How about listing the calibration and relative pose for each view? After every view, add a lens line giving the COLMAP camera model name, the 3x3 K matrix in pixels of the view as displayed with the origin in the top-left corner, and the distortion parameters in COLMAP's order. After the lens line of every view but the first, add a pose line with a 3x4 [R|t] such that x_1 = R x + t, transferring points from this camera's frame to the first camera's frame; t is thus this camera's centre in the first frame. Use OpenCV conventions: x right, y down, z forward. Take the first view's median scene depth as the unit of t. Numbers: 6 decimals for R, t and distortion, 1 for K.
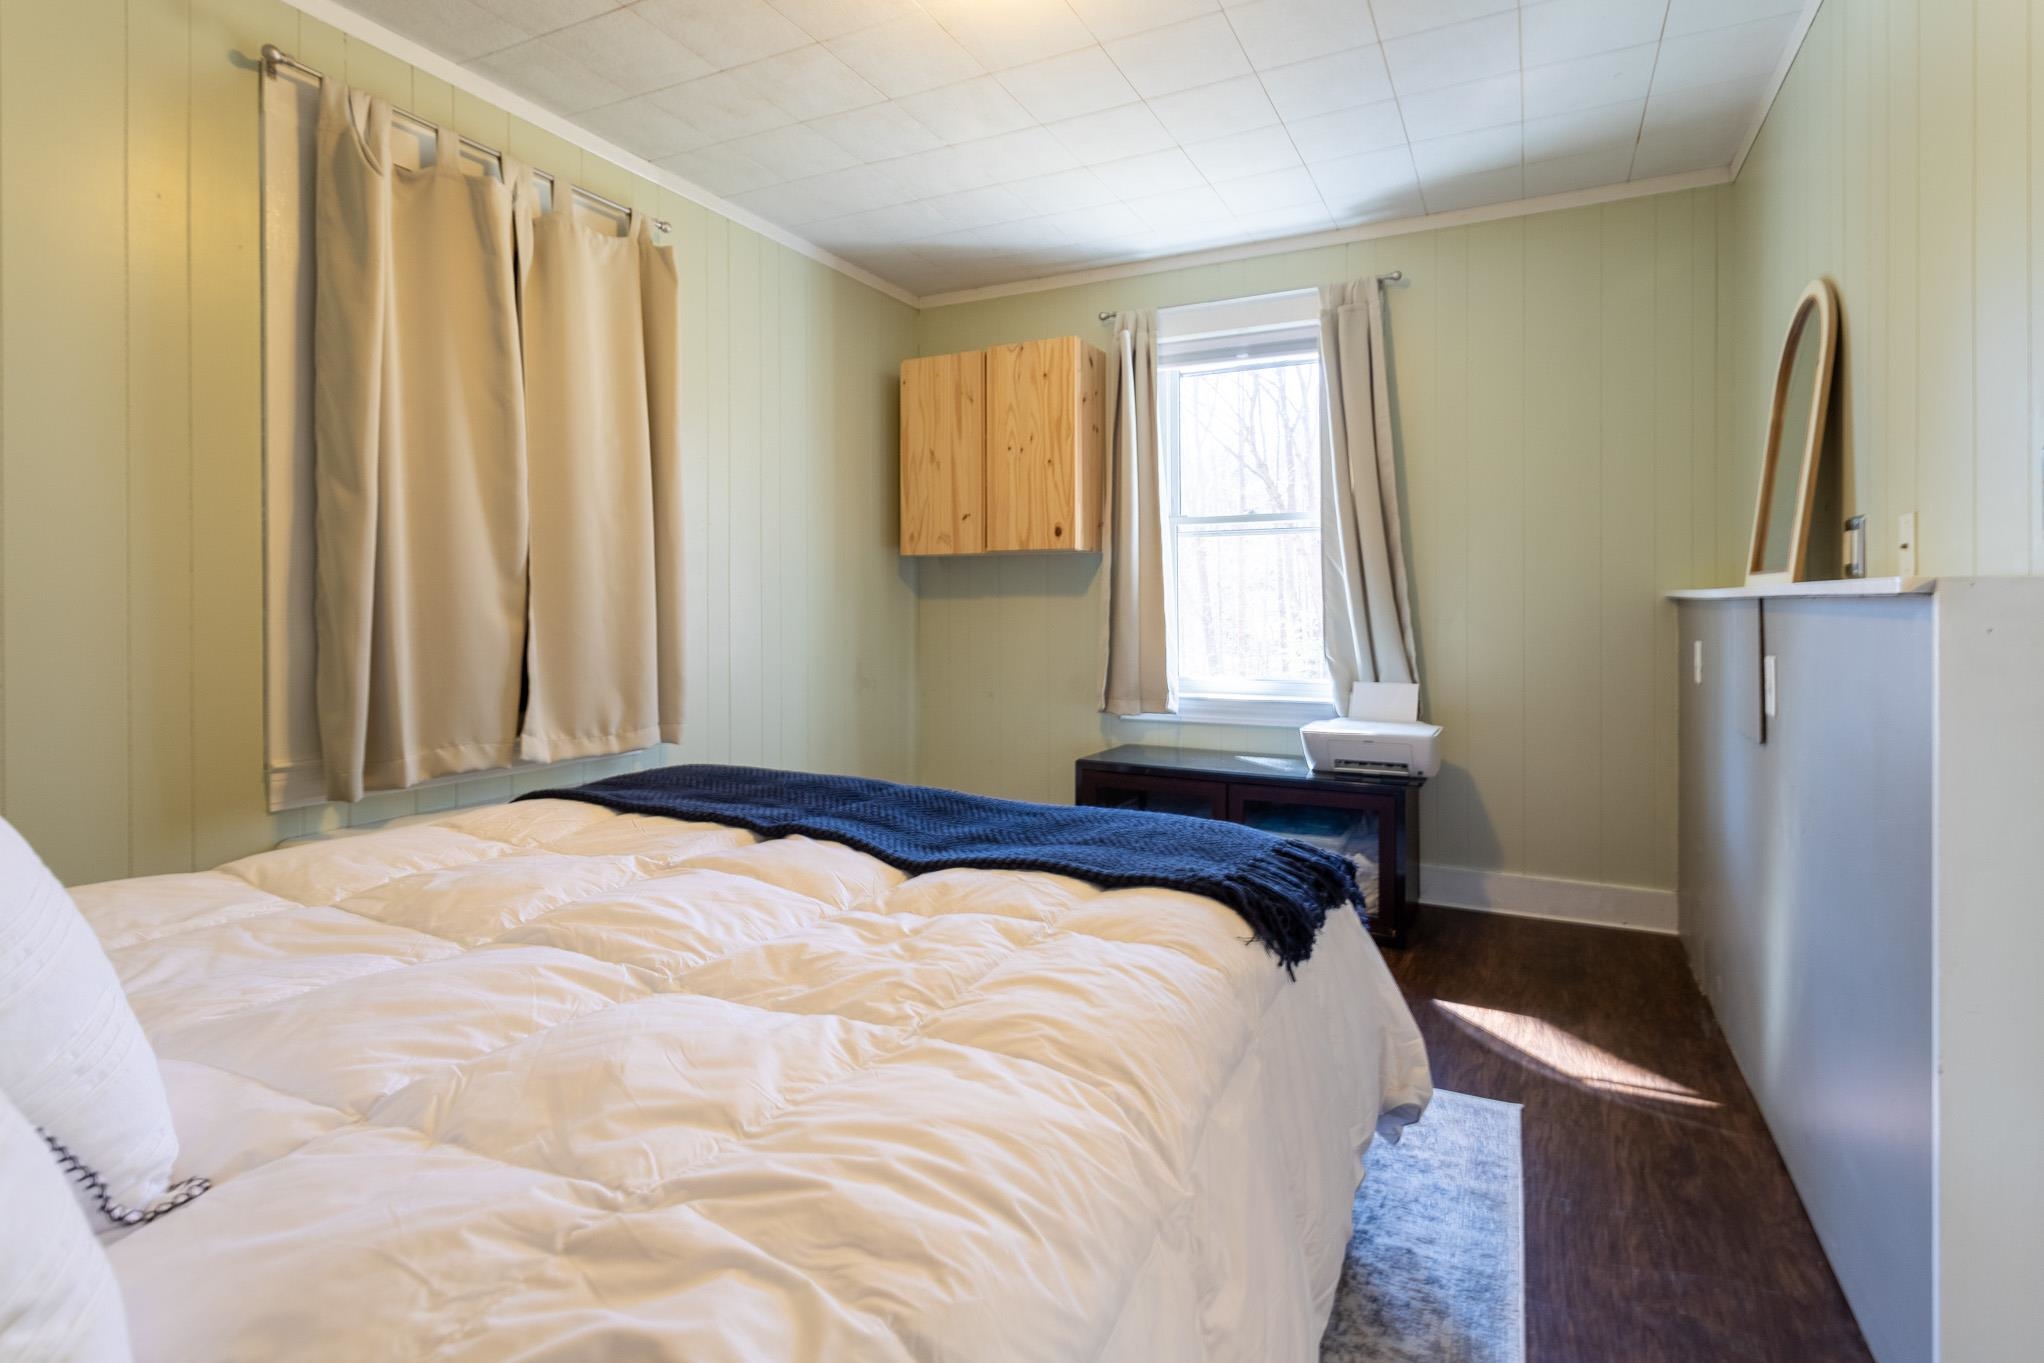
lens RADIAL K [[981.4, 0, 991.5], [0, 981.4, 616.7], [0, 0, 1]] dist [0.000622, 0.000296]
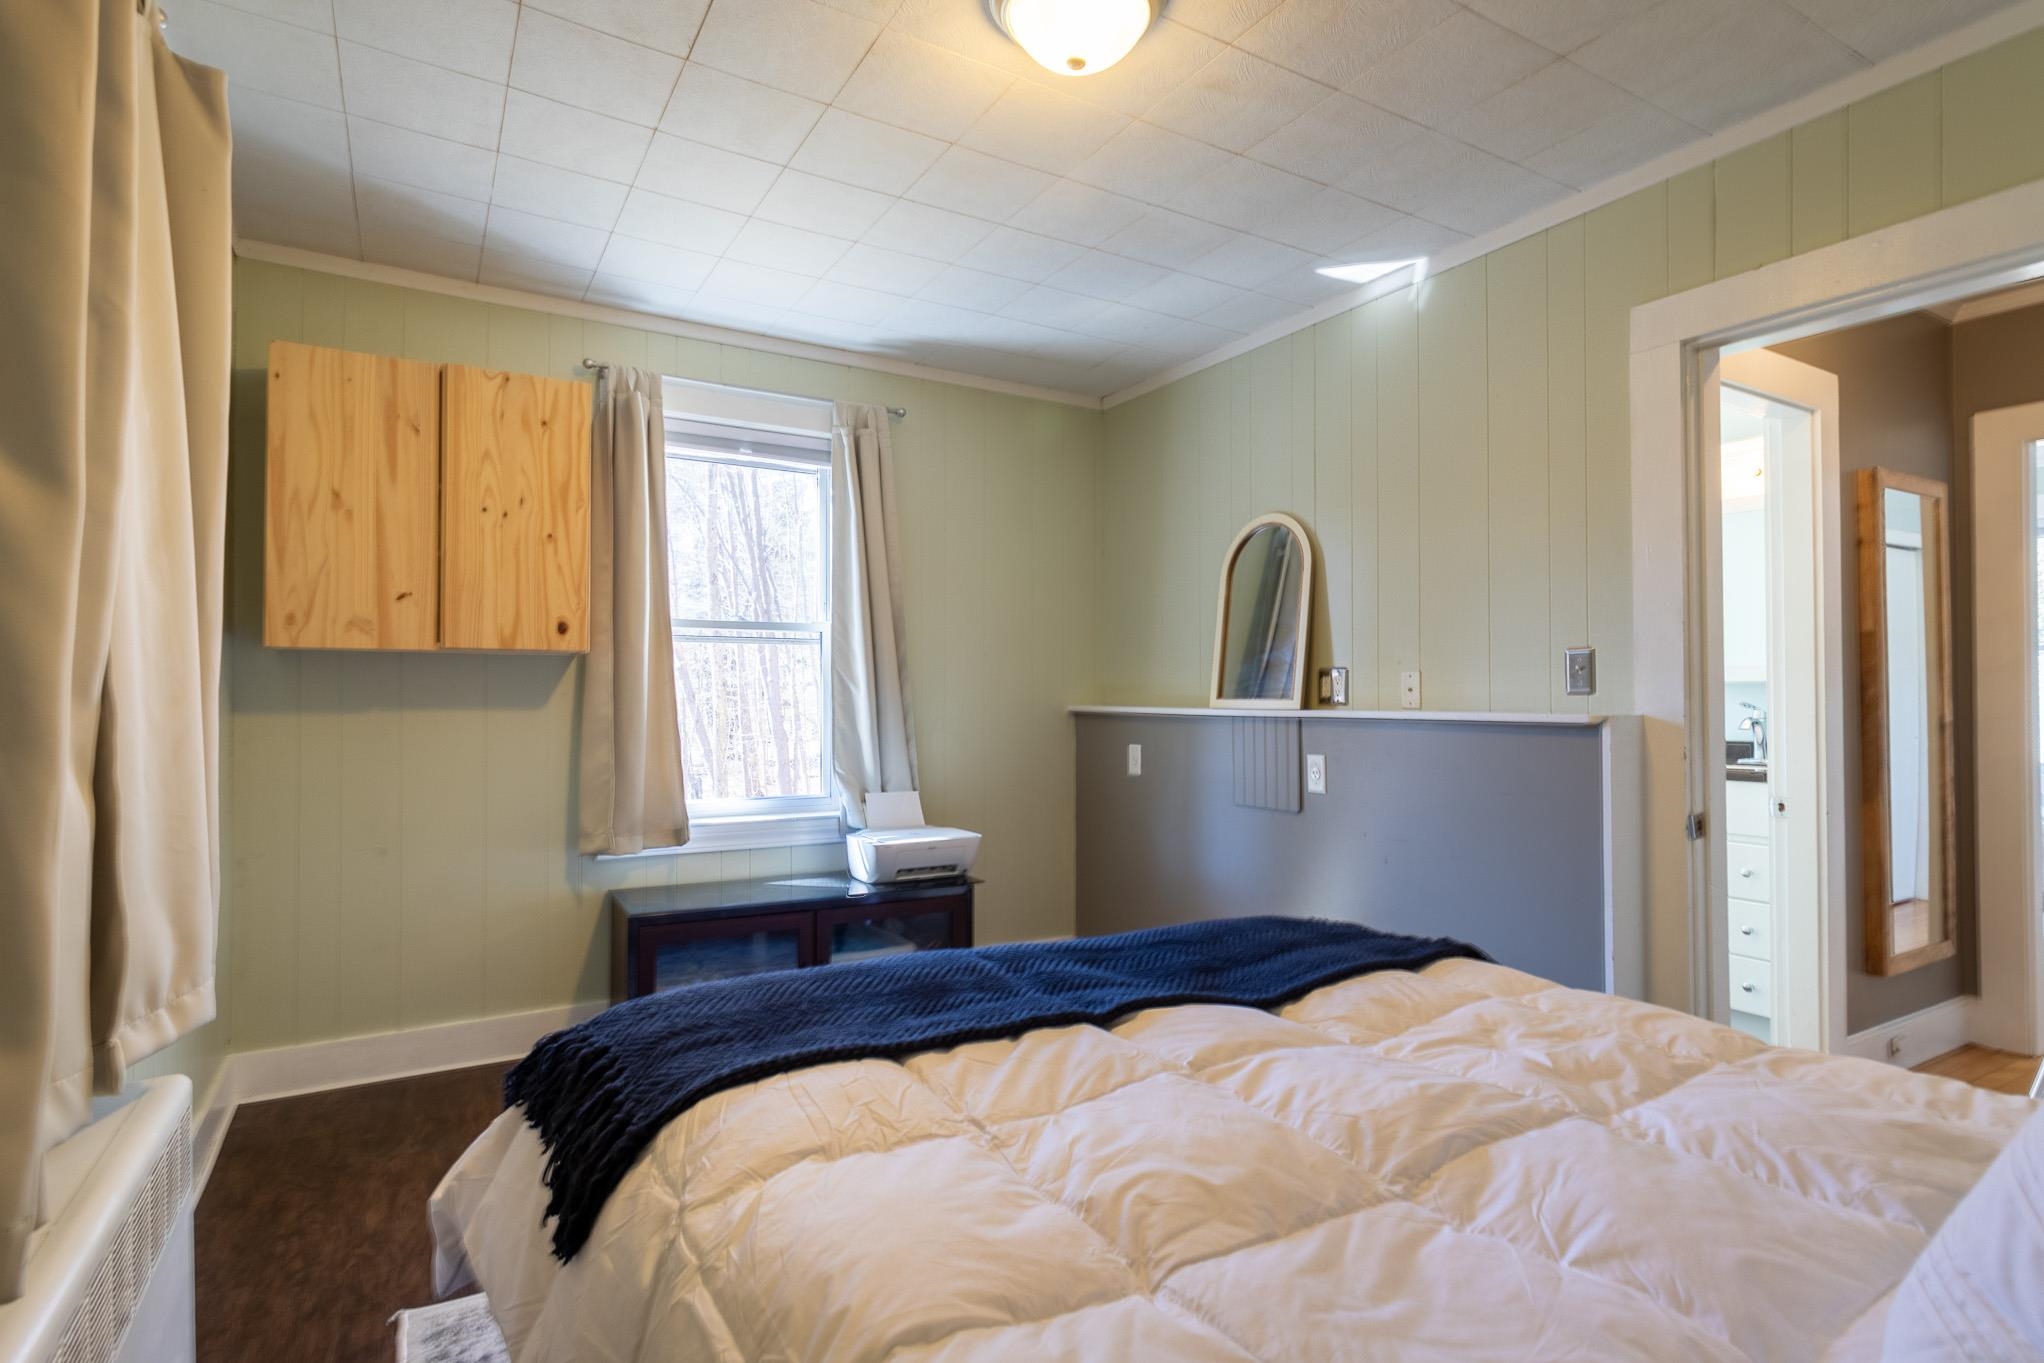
lens RADIAL K [[1051.4, 0, 1024.4], [0, 1051.4, 703.7], [0, 0, 1]] dist [-0.002836, -0.000265]
pose [[0.542058, 0.000530, 0.840341, -0.428461], [0.007584, 0.999956, -0.005522, -0.018958], [-0.840307, 0.009367, 0.542030, 0.238602]]
